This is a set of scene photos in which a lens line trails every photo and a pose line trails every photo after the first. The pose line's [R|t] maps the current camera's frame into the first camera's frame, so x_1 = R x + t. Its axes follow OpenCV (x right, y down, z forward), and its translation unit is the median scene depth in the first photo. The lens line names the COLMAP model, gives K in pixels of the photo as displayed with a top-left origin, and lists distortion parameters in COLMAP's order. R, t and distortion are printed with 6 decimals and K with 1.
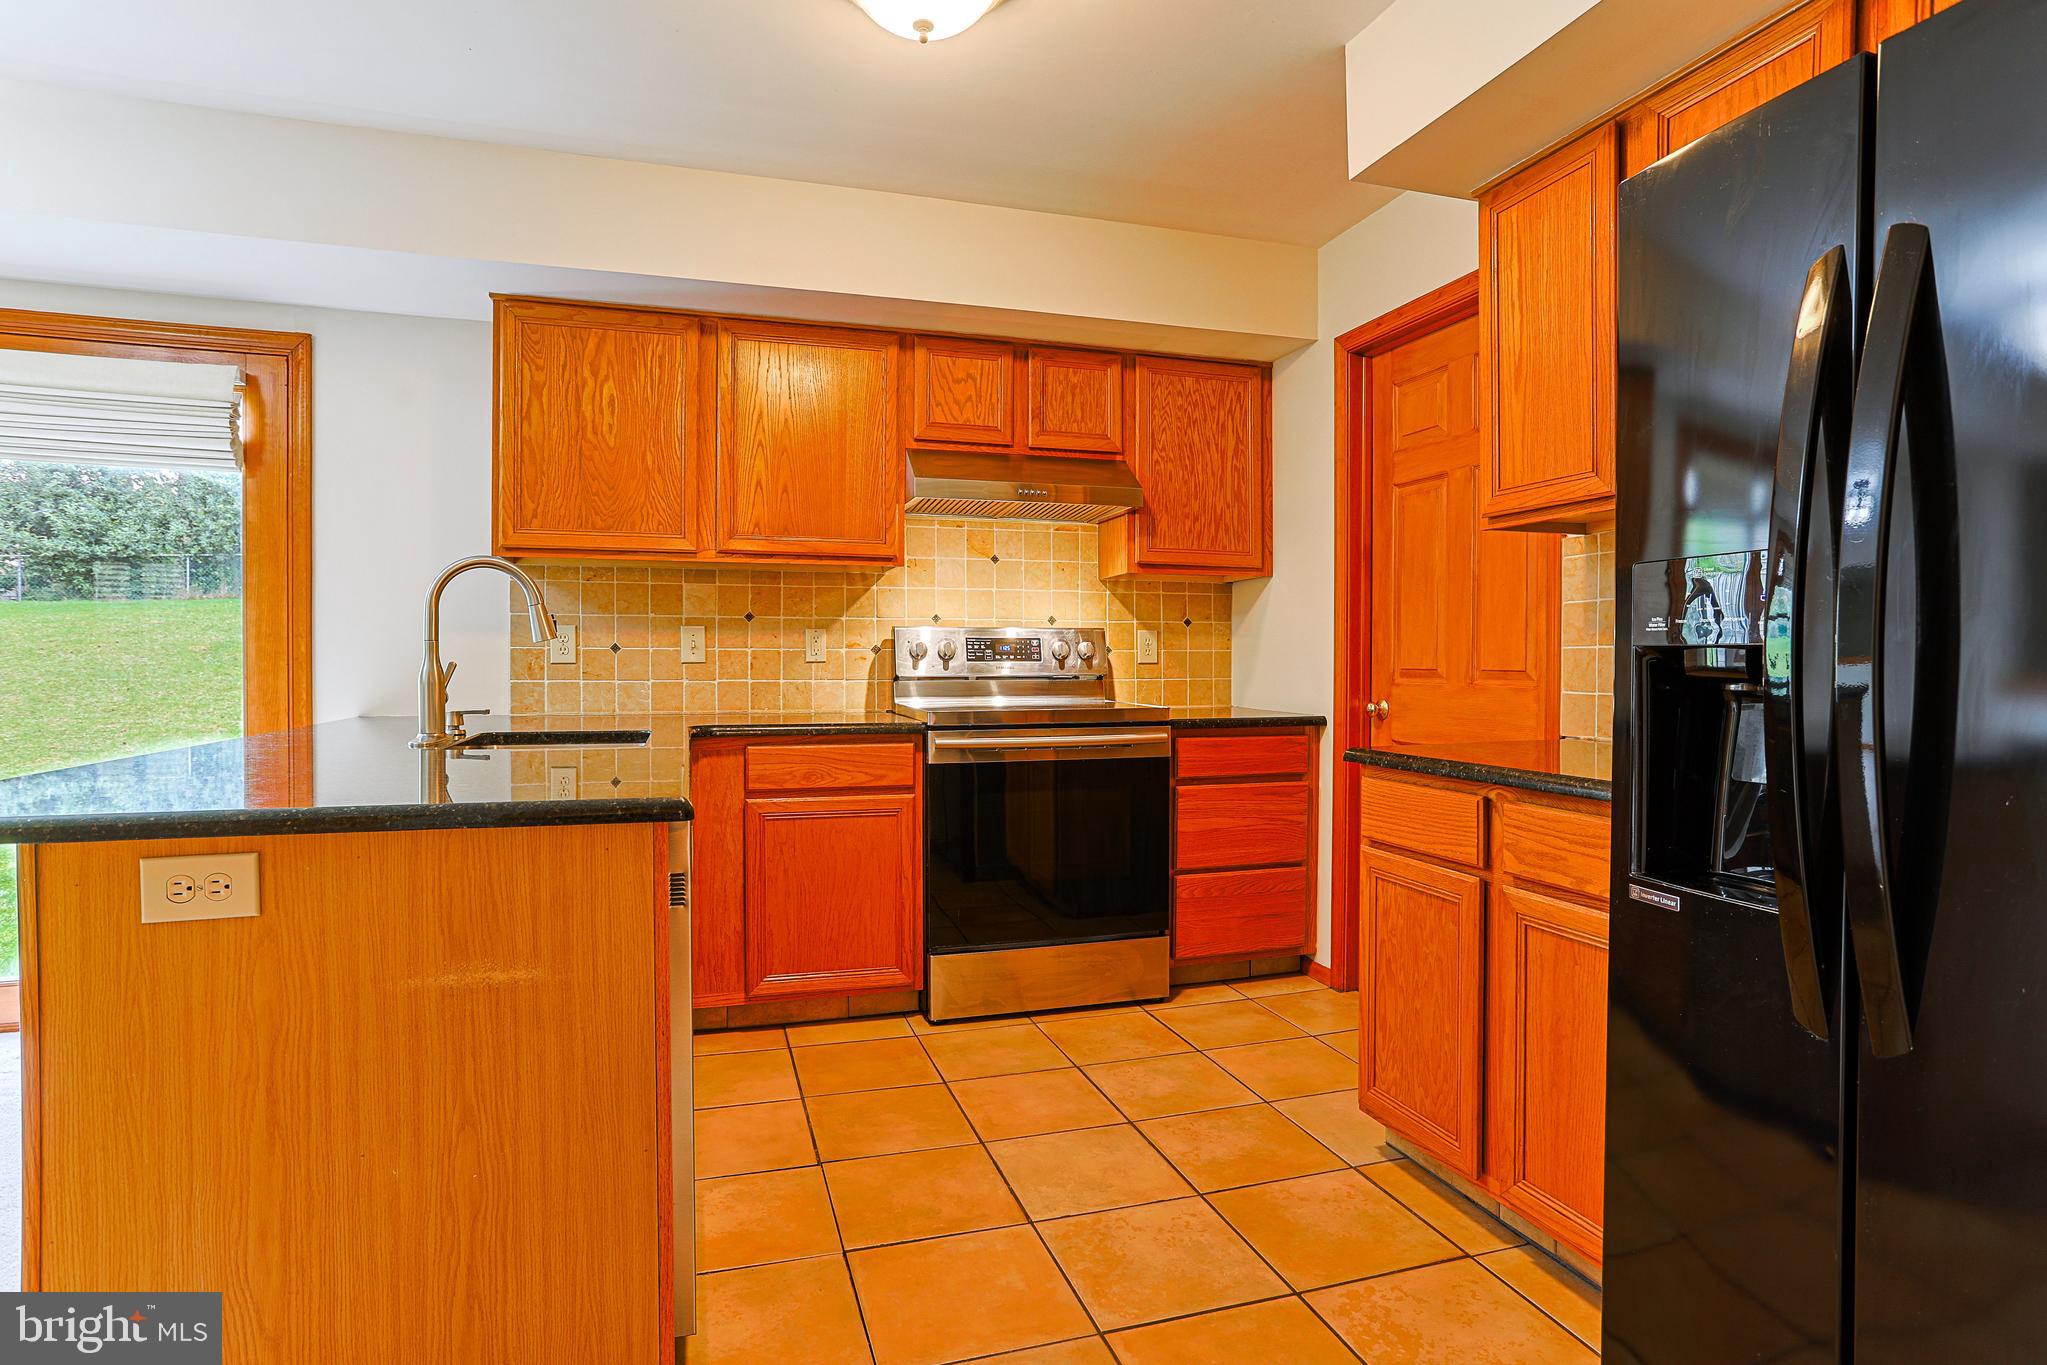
lens RADIAL K [[1084.9, 0, 1015.2], [0, 1084.9, 674.2], [0, 0, 1]] dist [-0.045966, 0.022858]
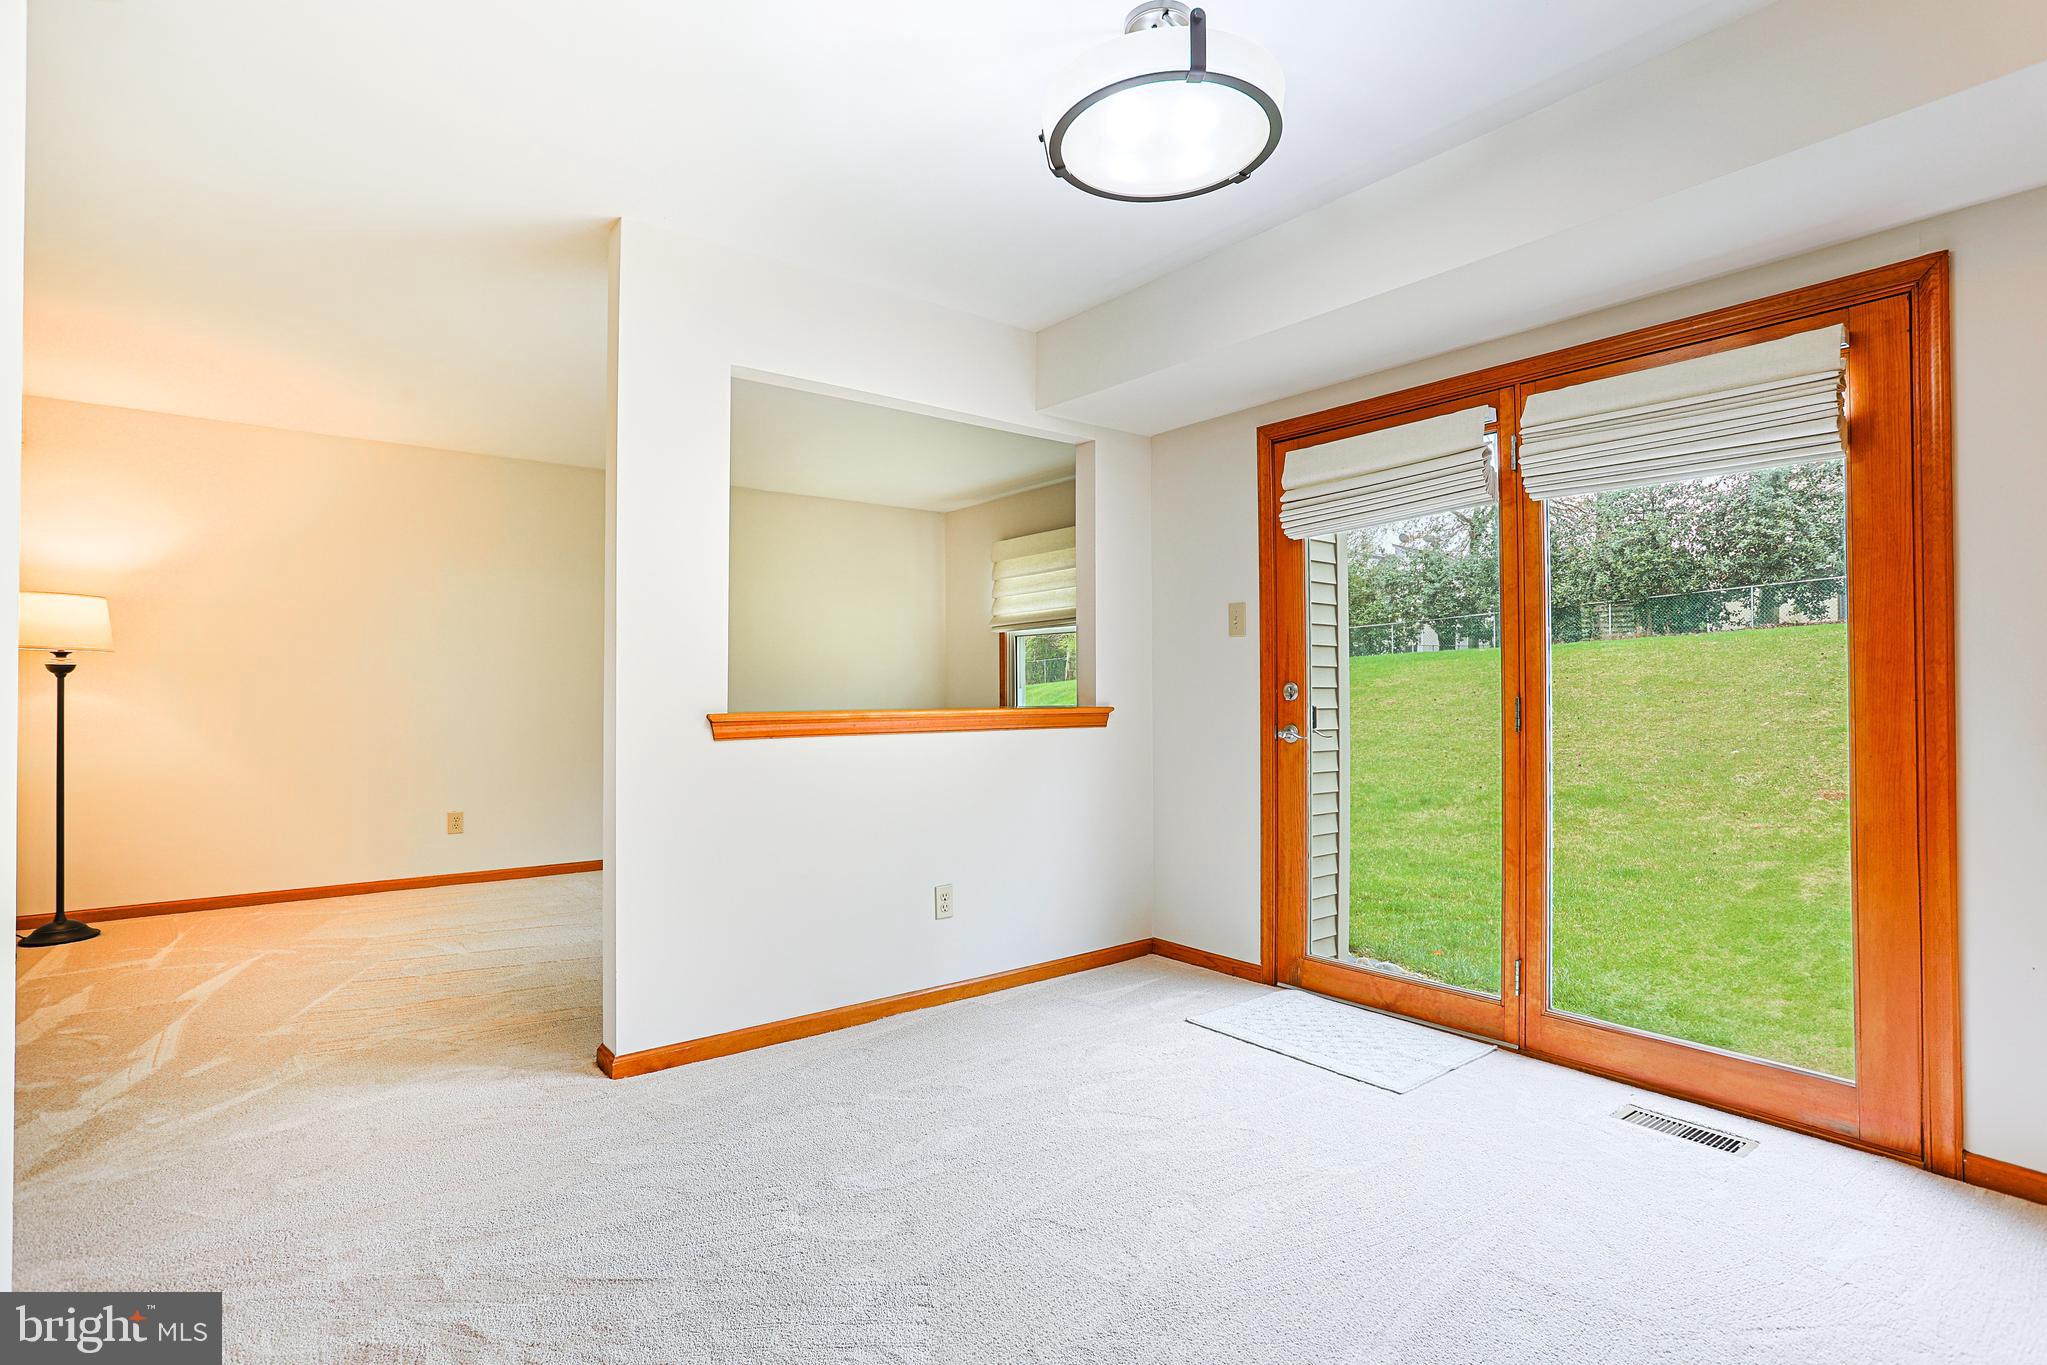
lens RADIAL K [[991.0, 0, 1021.6], [0, 991.0, 682.8], [0, 0, 1]] dist [-0.046271, 0.021447]
pose [[0.369876, -0.011912, -0.929005, -0.273086], [-0.009450, 0.999818, -0.016583, -0.004181], [0.929033, 0.014912, 0.369696, 0.159542]]
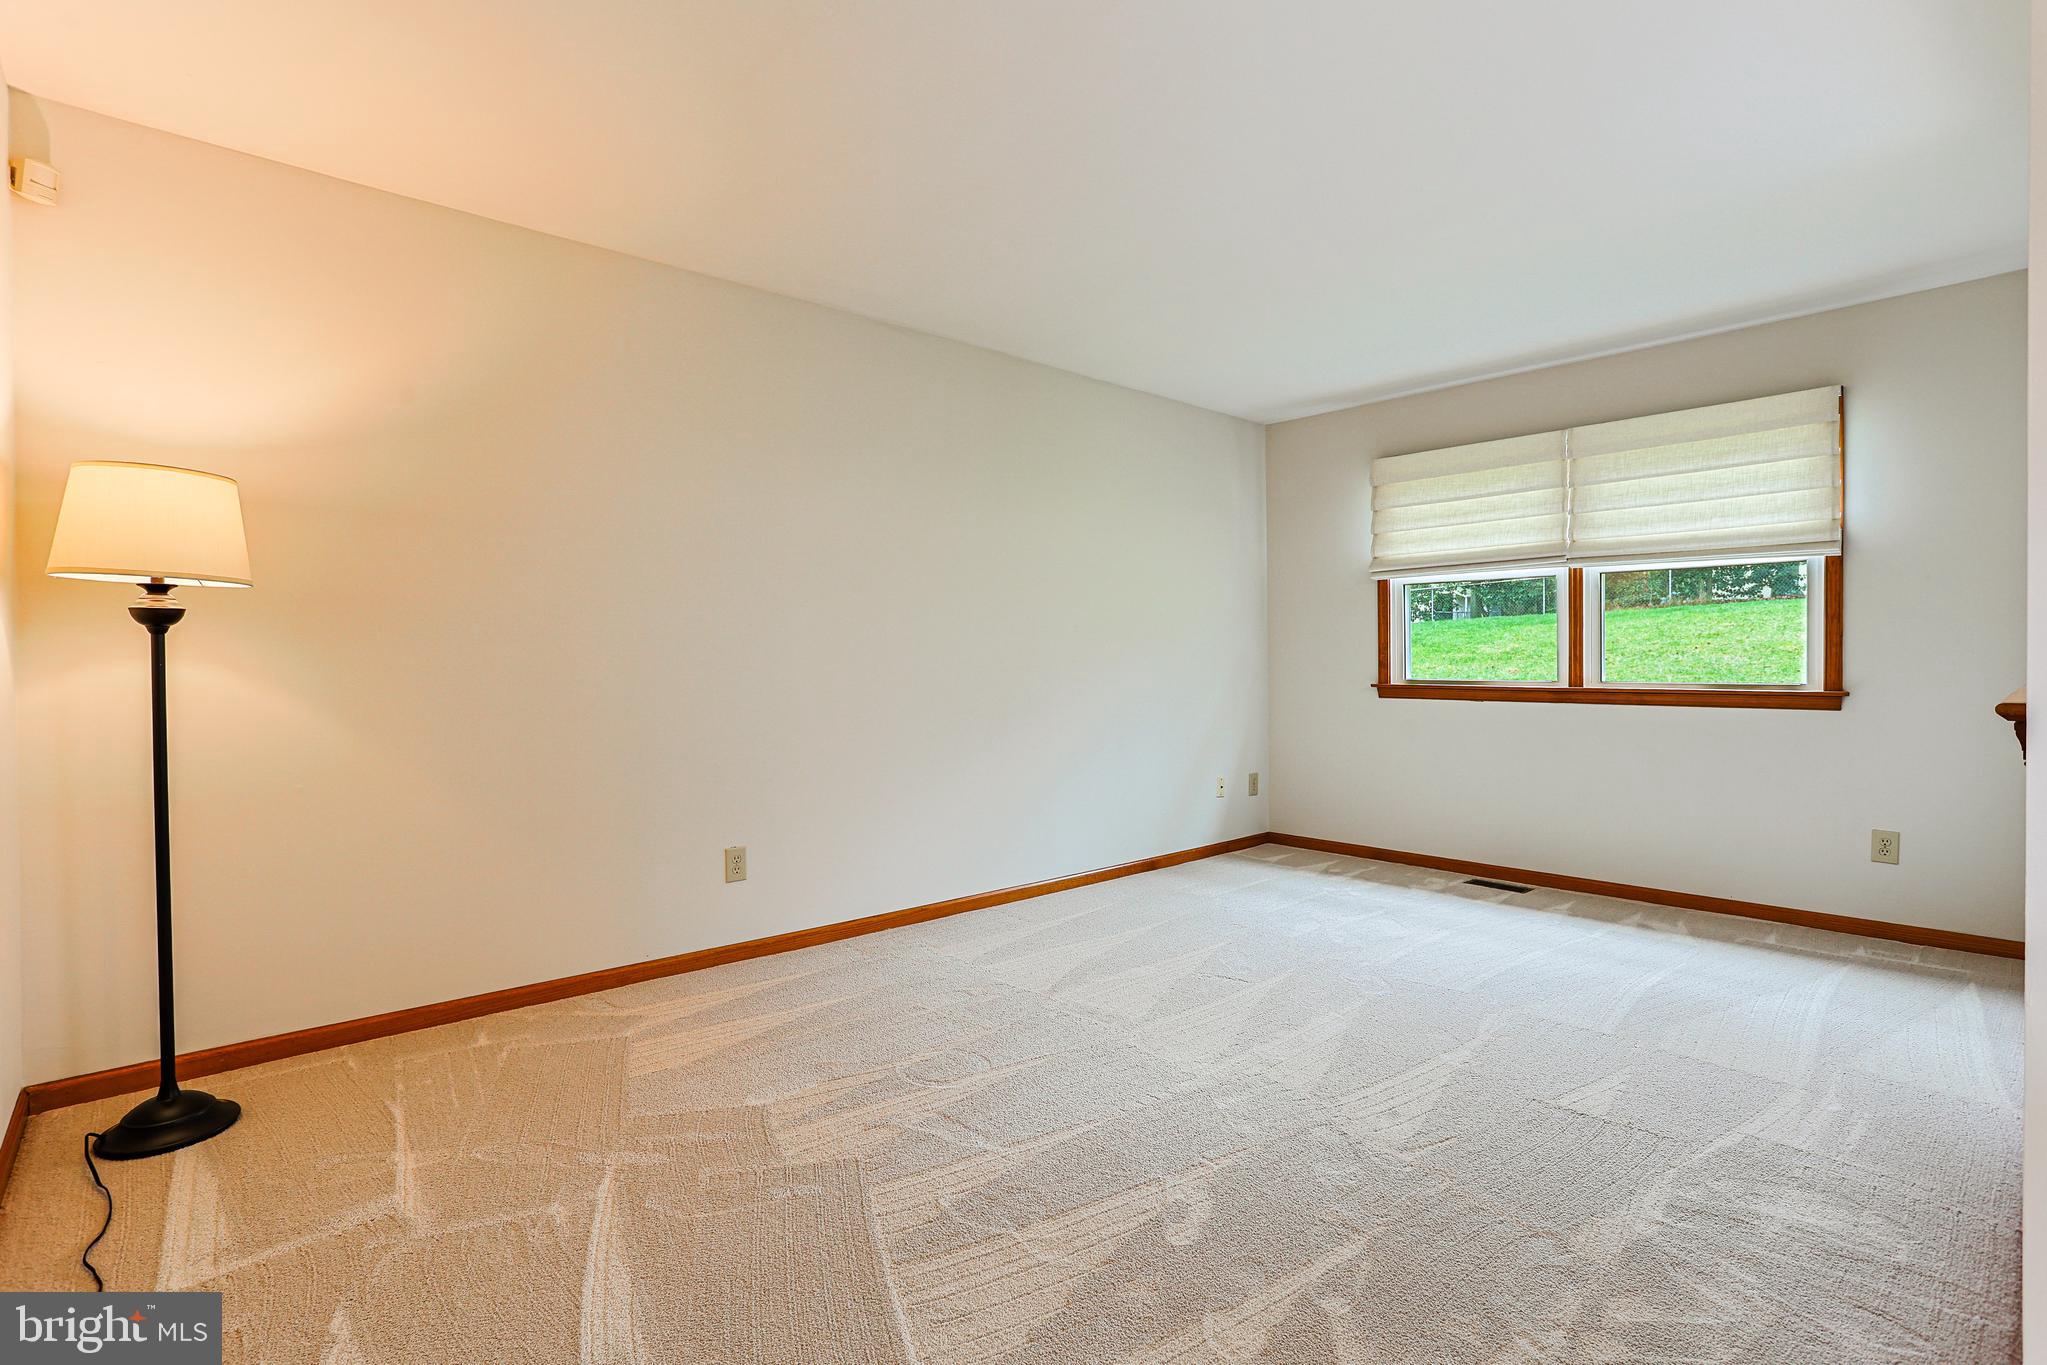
lens RADIAL K [[991.0, 0, 1050.0], [0, 991.0, 687.5], [0, 0, 1]] dist [-0.046271, 0.021447]
pose [[0.434315, 0.019395, -0.900552, -1.102077], [-0.005101, 0.999805, 0.019073, 0.000402], [0.900747, -0.003690, 0.434329, -0.302527]]
